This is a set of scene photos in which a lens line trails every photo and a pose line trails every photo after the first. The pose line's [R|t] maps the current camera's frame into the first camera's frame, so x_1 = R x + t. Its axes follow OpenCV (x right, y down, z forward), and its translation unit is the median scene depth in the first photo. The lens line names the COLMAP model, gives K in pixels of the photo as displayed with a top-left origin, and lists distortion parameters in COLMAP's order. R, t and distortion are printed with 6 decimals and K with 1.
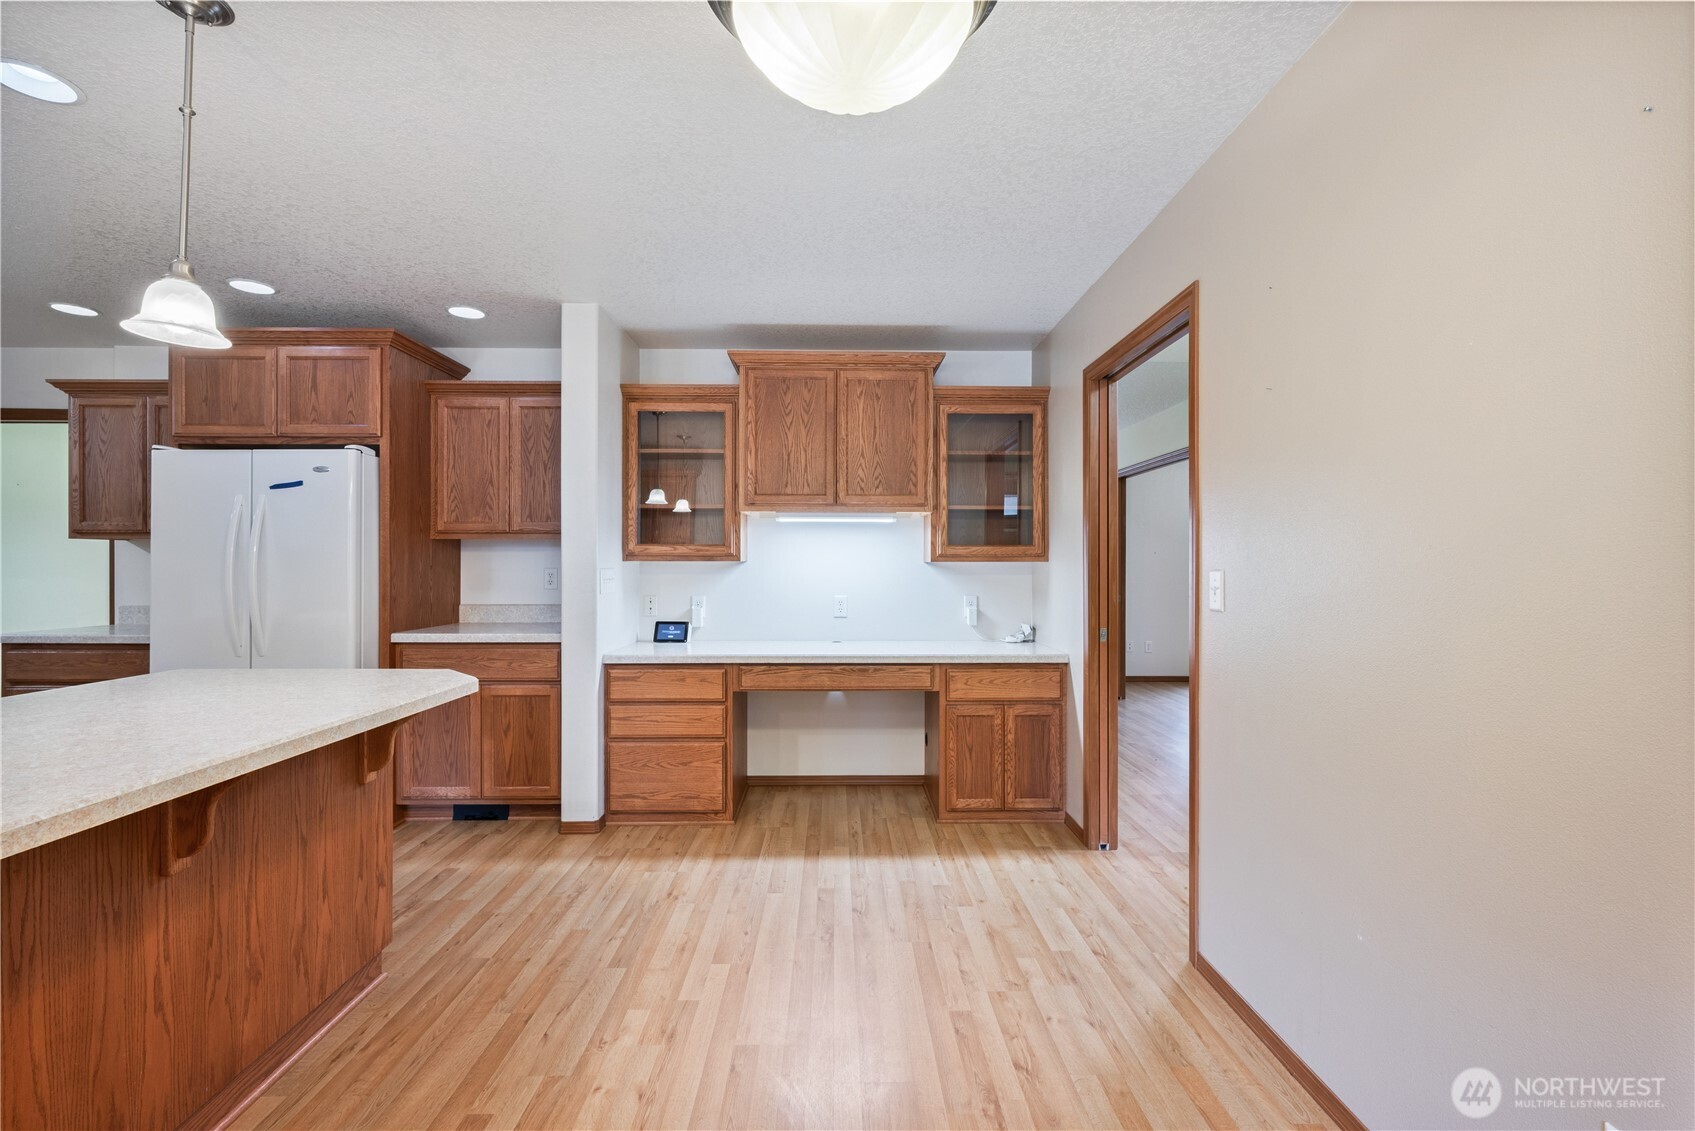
lens RADIAL K [[778.1, 0, 852.5], [0, 778.1, 566.5], [0, 0, 1]] dist [-0.001562, 0.000412]
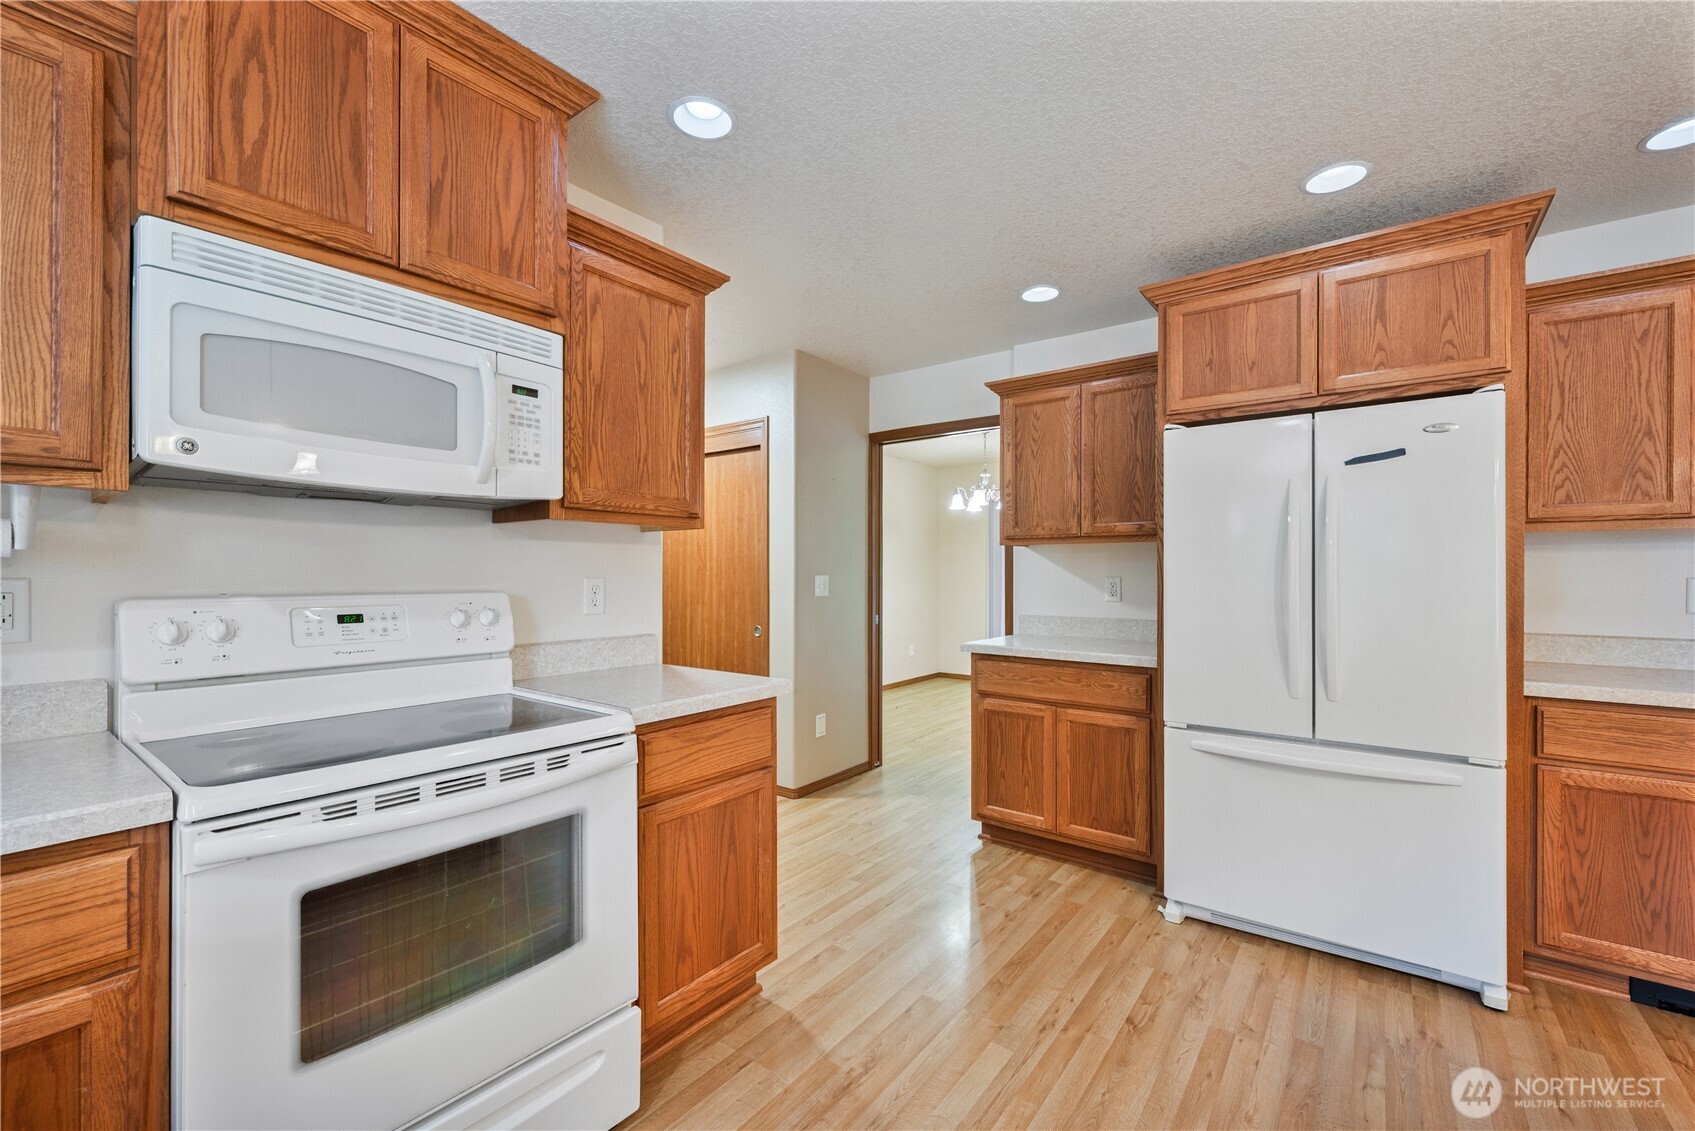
lens RADIAL K [[701.4, 0, 839.8], [0, 701.4, 573.0], [0, 0, 1]] dist [-0.000120, -0.000216]
pose [[0.781183, 0.000163, -0.624302, -0.686690], [0.001414, 0.999997, 0.002031, -0.004133], [0.624301, -0.002470, 0.781180, 0.212643]]
